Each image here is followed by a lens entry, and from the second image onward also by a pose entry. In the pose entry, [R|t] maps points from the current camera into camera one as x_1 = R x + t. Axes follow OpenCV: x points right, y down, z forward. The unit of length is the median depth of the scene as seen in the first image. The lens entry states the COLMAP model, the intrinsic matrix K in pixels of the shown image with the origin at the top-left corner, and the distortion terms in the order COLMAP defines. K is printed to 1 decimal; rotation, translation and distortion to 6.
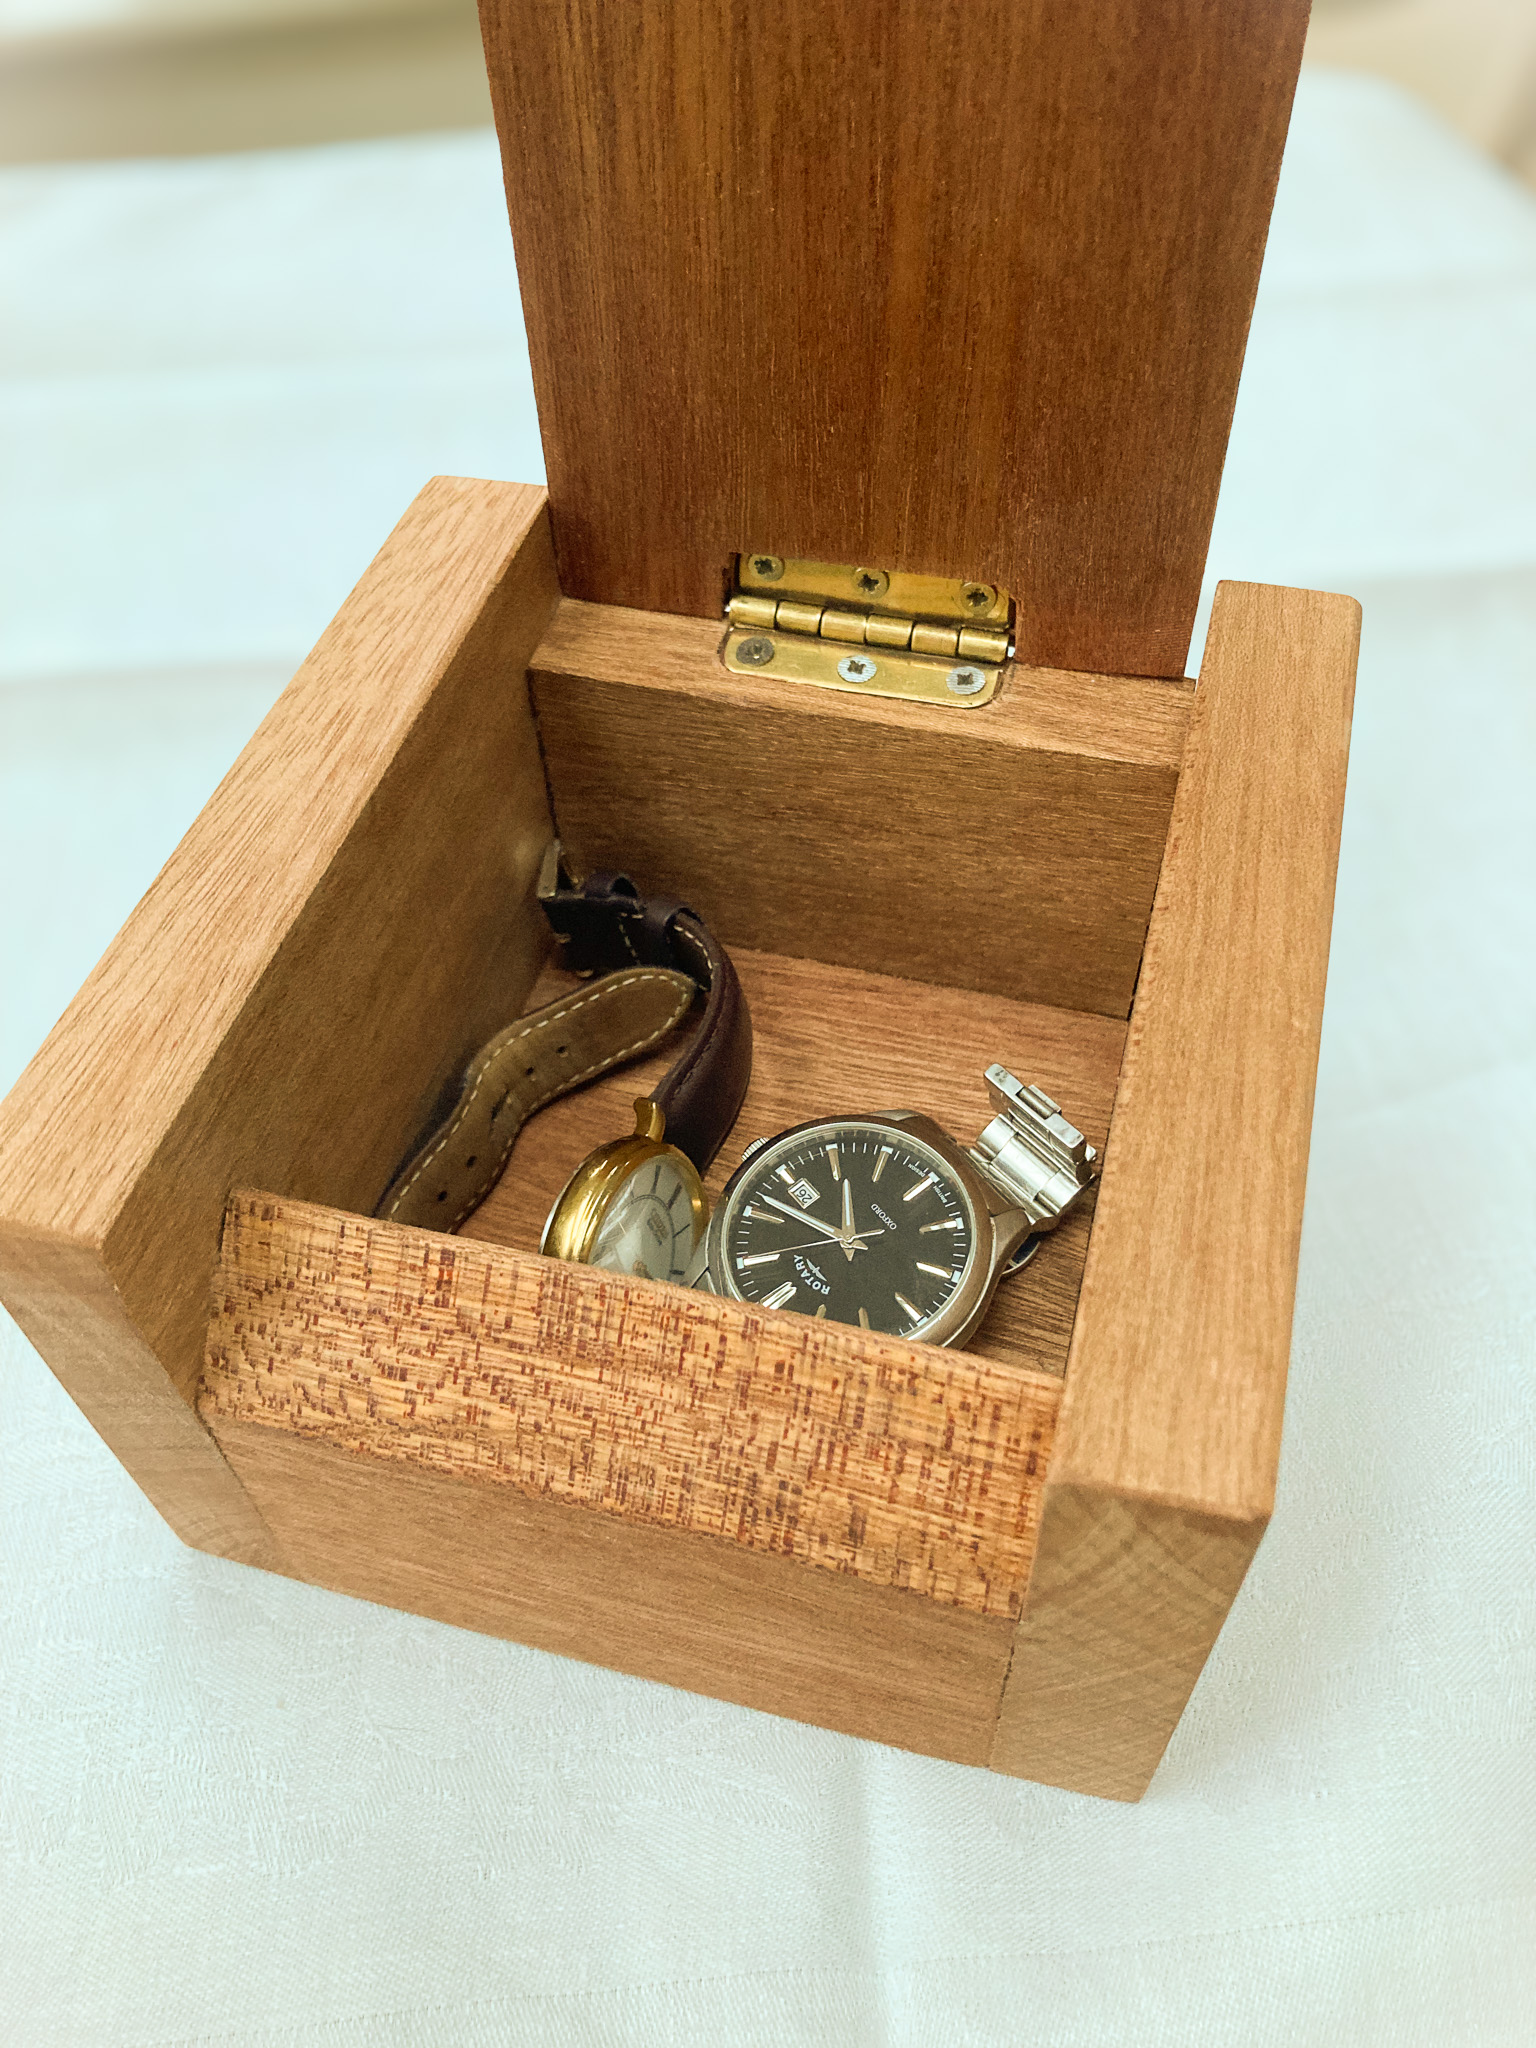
lens RADIAL K [[1651.2, 0, 775.1], [0, 1651.2, 998.8], [0, 0, 1]] dist [0.148573, -0.365437]
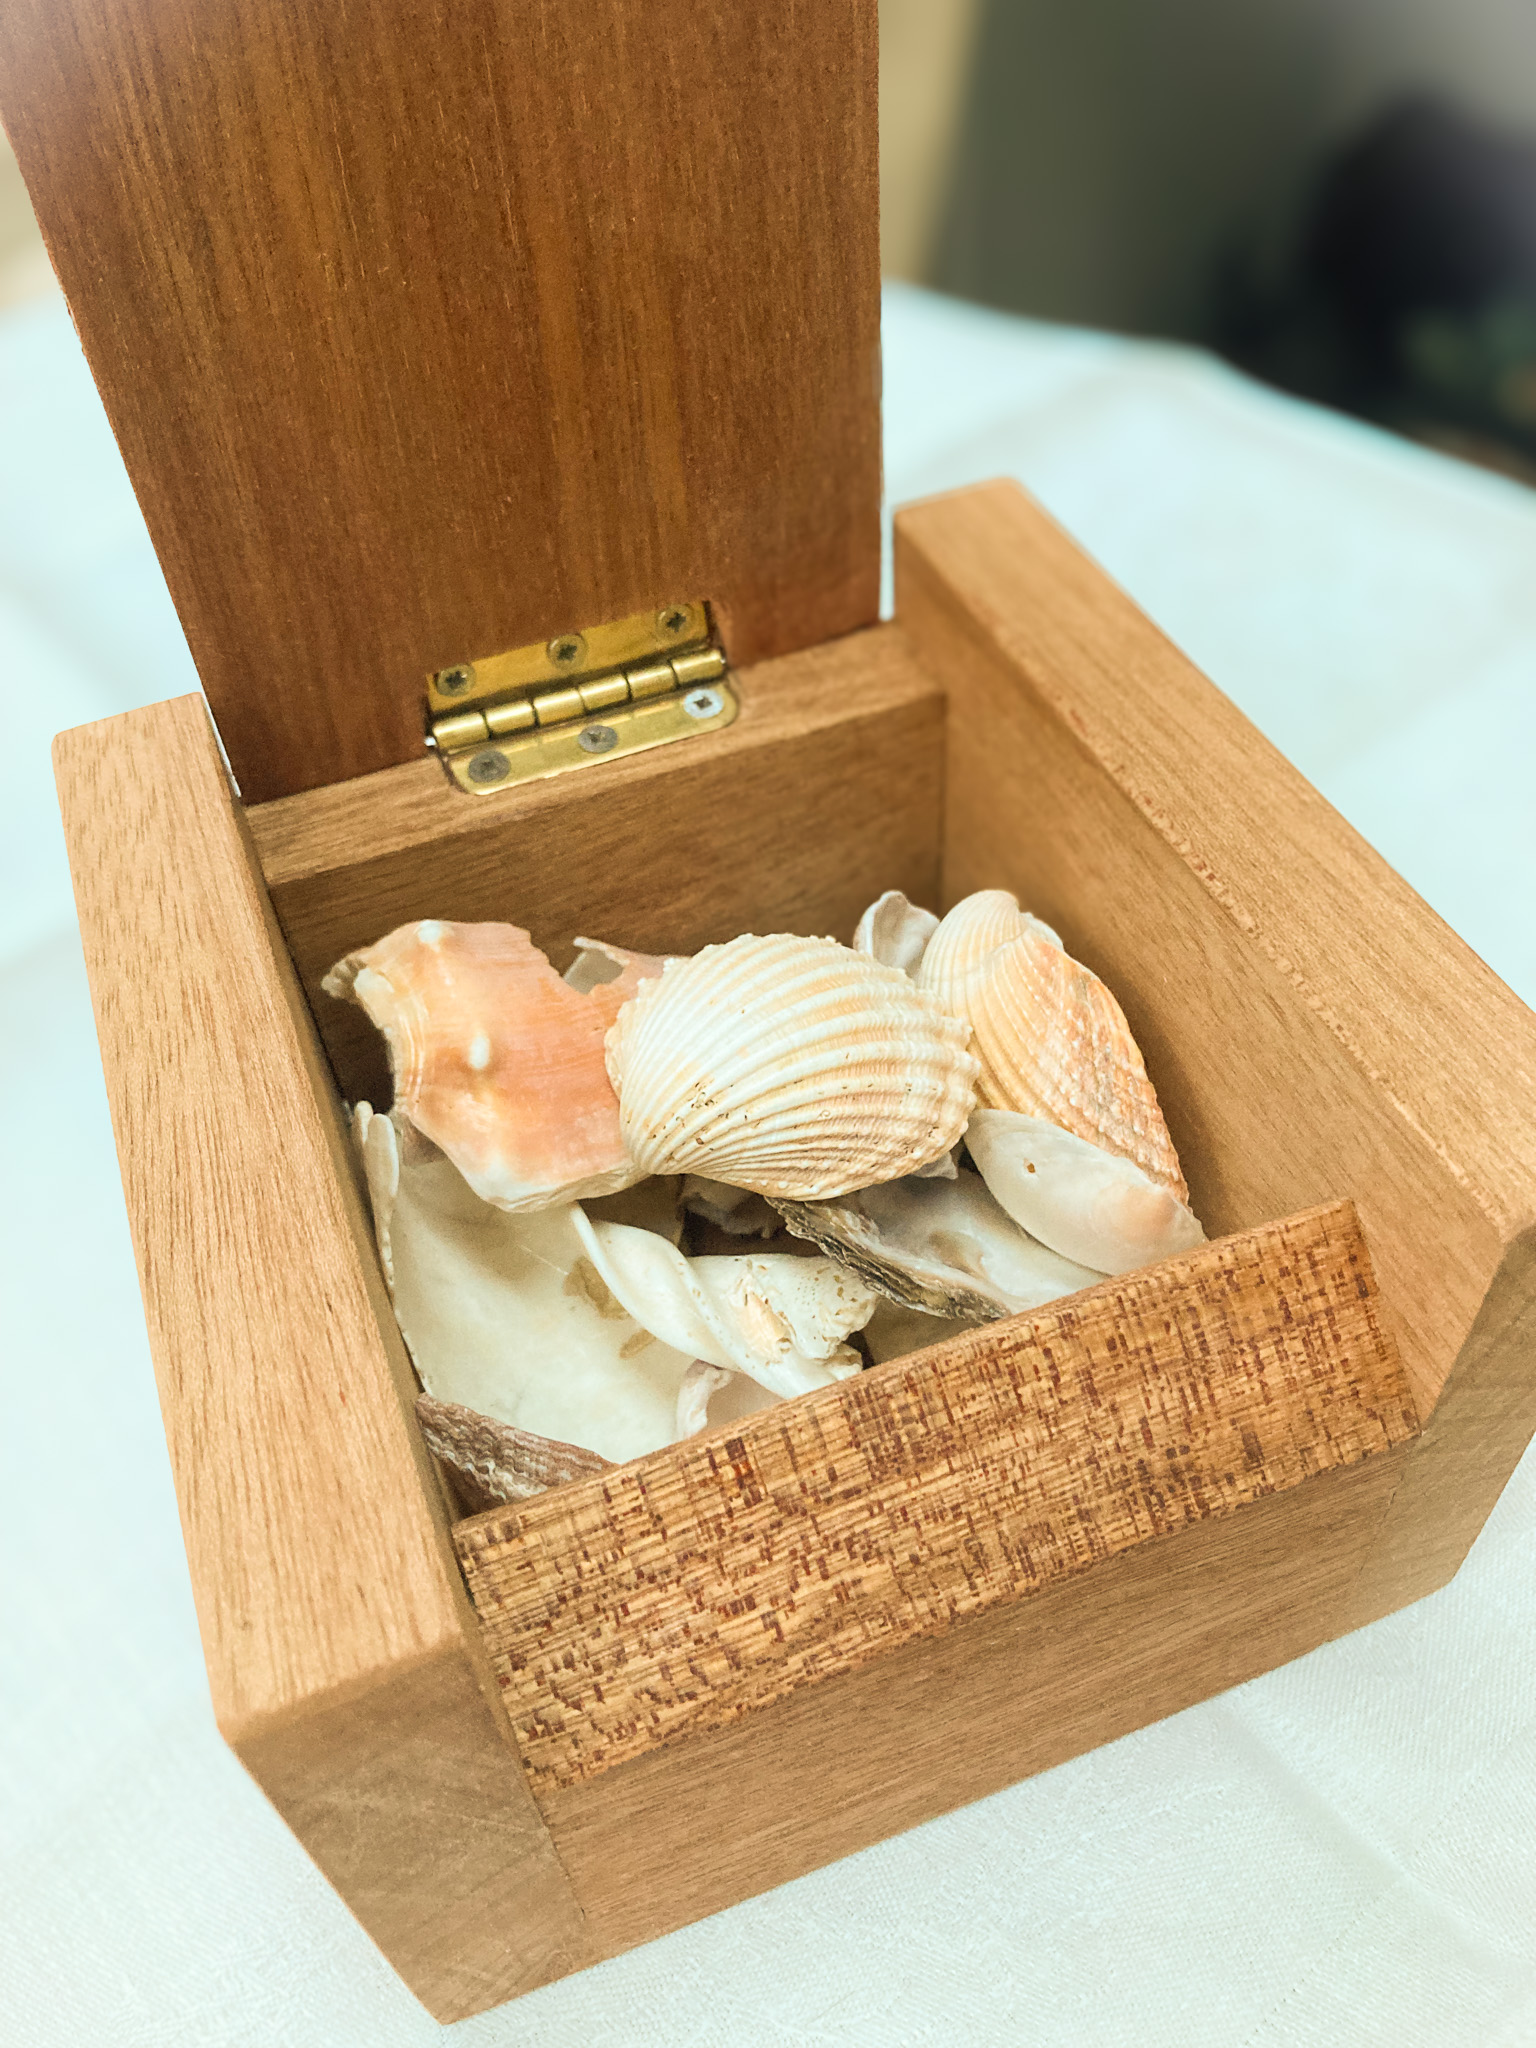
lens RADIAL K [[1672.3, 0, 738.3], [0, 1672.3, 1027.7], [0, 0, 1]] dist [0.098328, -0.282032]
pose [[0.805411, -0.452129, 0.383265, -0.422806], [0.481129, 0.876354, 0.022747, -0.051615], [-0.346161, 0.166079, 0.923358, 0.167642]]
